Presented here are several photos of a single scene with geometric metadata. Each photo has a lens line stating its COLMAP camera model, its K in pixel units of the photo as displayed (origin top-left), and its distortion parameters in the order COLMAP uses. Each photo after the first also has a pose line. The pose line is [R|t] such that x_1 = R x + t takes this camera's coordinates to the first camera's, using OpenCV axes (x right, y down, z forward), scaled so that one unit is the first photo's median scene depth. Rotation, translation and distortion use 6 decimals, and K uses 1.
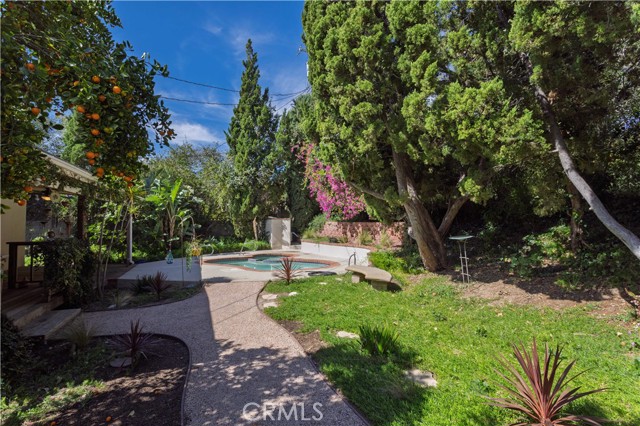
lens RADIAL K [[309.7, 0, 315.1], [0, 309.7, 211.0], [0, 0, 1]] dist [0.001382, 0.000820]
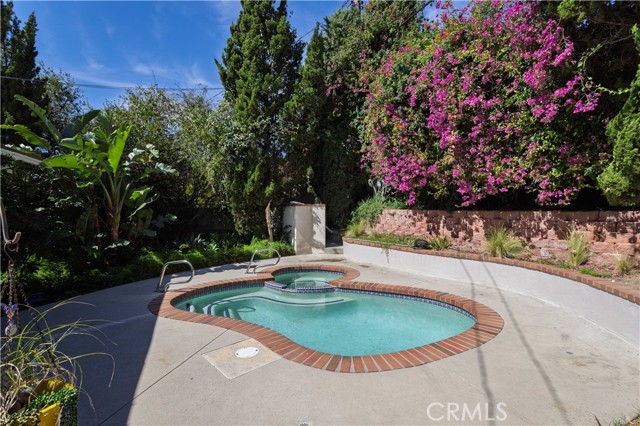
lens RADIAL K [[309.7, 0, 320.1], [0, 309.7, 208.6], [0, 0, 1]] dist [0.001382, 0.000820]
pose [[0.999496, -0.001054, 0.031716, -0.130962], [-0.000023, 0.999425, 0.033917, 0.013554], [-0.031733, -0.033900, 0.998921, 0.454968]]
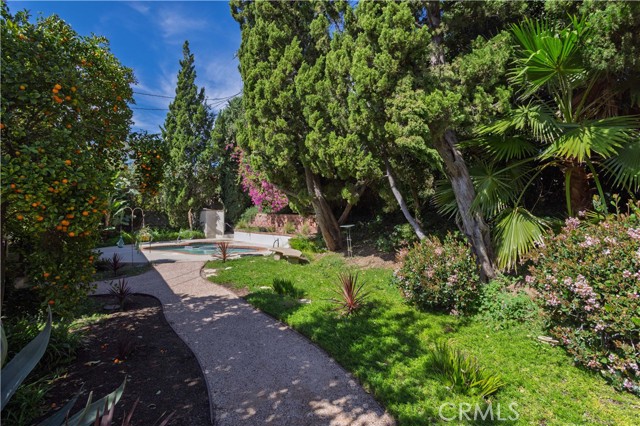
lens RADIAL K [[309.7, 0, 314.1], [0, 309.7, 208.0], [0, 0, 1]] dist [0.001382, 0.000820]
pose [[0.977731, 0.014964, 0.209326, 0.002345], [-0.018647, 0.999704, 0.015631, -0.008110], [-0.209030, -0.019186, 0.977721, -0.168311]]
